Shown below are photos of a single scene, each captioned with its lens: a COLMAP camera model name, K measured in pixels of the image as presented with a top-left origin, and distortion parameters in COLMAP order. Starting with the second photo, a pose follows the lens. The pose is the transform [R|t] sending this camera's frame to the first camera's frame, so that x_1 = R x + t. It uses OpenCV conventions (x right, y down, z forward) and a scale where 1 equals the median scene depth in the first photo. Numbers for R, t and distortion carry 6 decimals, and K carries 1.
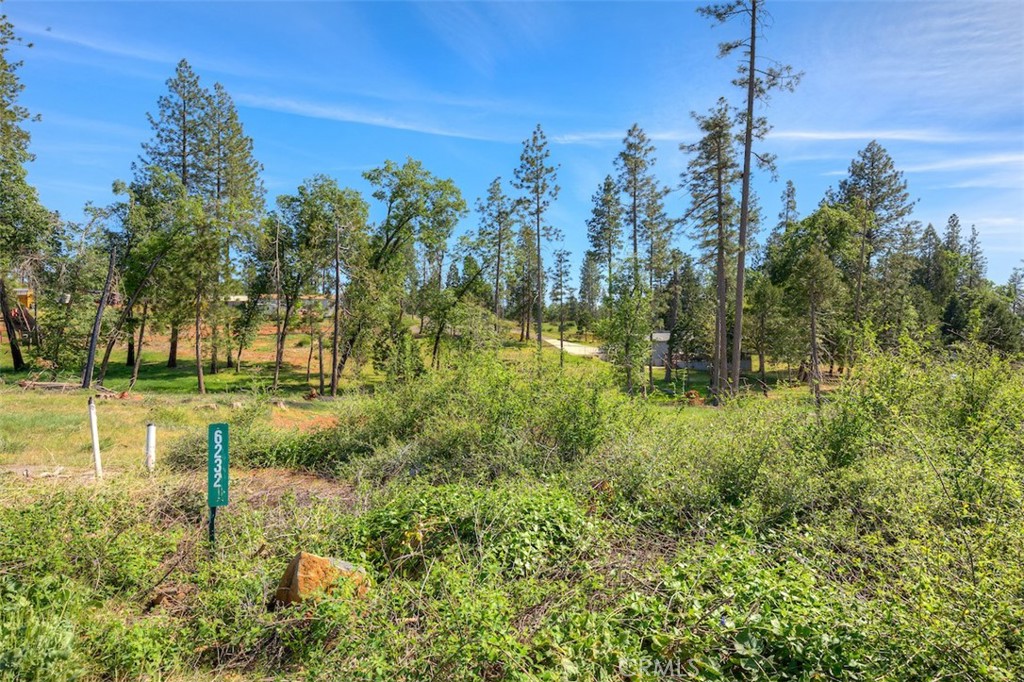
lens RADIAL K [[592.6, 0, 510.3], [0, 592.6, 338.3], [0, 0, 1]] dist [-0.023193, 0.025042]
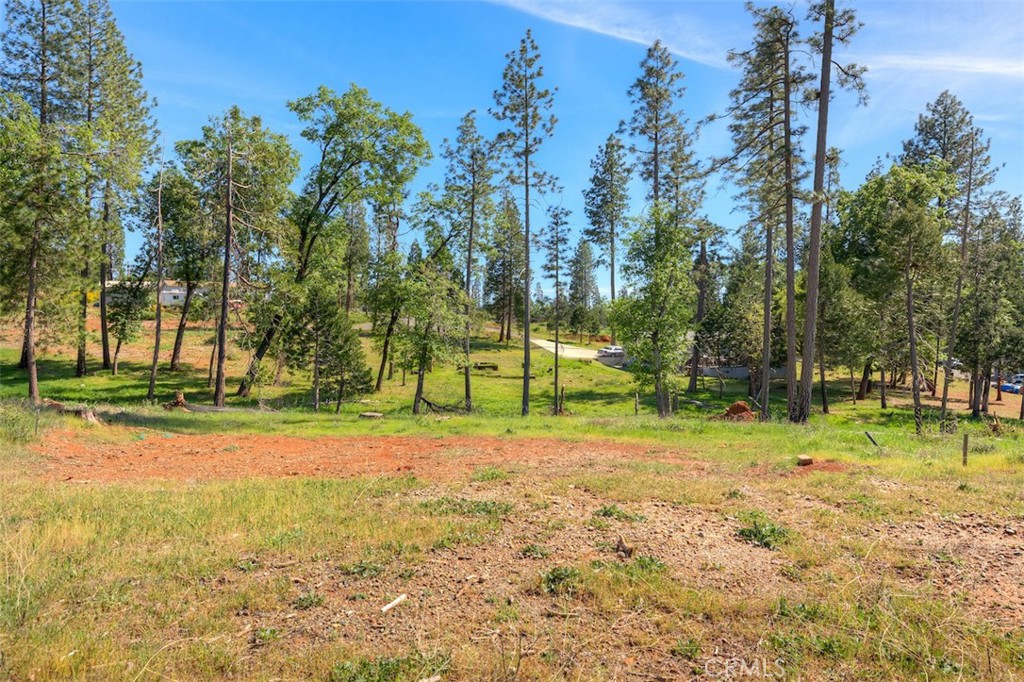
lens RADIAL K [[689.0, 0, 512.0], [0, 689.0, 341.0], [0, 0, 1]] dist [0.003669, -0.000453]
pose [[0.999315, 0.007330, 0.036283, 0.000074], [-0.007073, 0.999949, -0.007224, 0.019327], [-0.036334, 0.006963, 0.999315, 0.141050]]
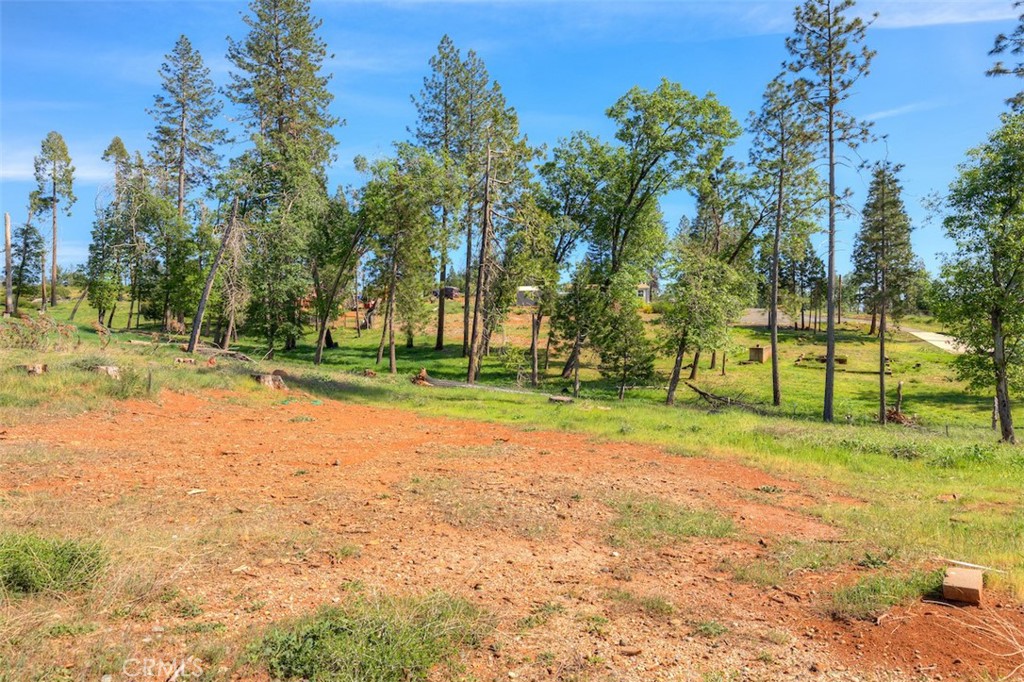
lens RADIAL K [[592.6, 0, 510.3], [0, 592.6, 338.3], [0, 0, 1]] dist [-0.023193, 0.025042]
pose [[0.829845, 0.015210, -0.557787, 0.098762], [-0.016192, 0.999864, 0.003175, 0.027244], [0.557759, 0.006397, 0.829978, 0.276222]]
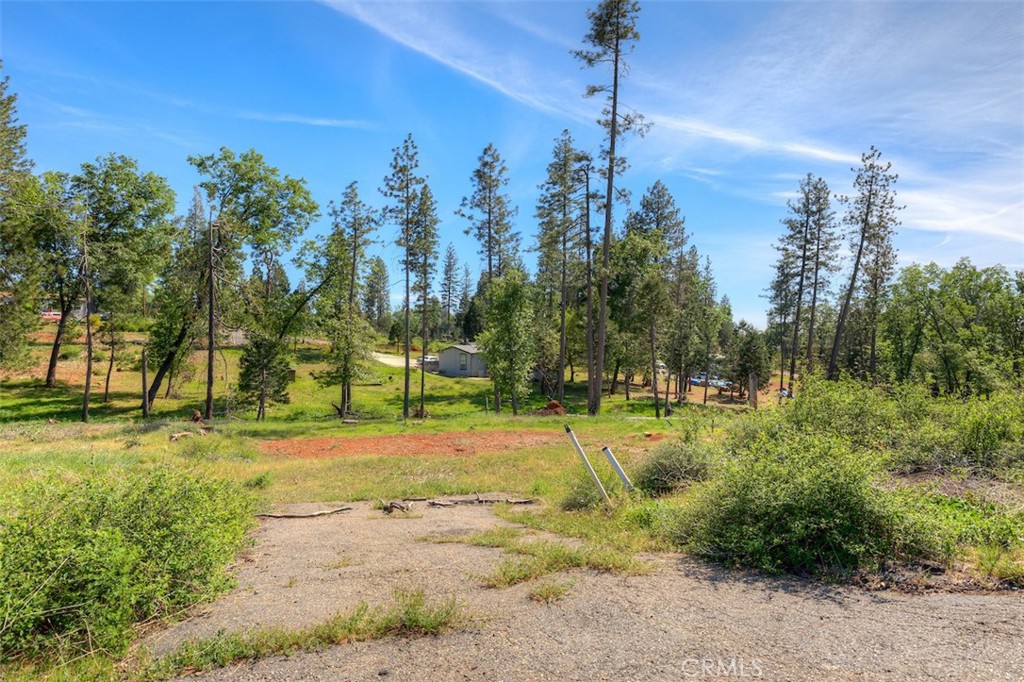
lens RADIAL K [[610.0, 0, 515.6], [0, 610.0, 338.9], [0, 0, 1]] dist [-0.005392, -0.000600]
pose [[0.925290, 0.009024, 0.379152, -0.145323], [-0.003675, 0.999883, -0.014831, -0.005489], [-0.379242, 0.012330, 0.925215, 0.000553]]
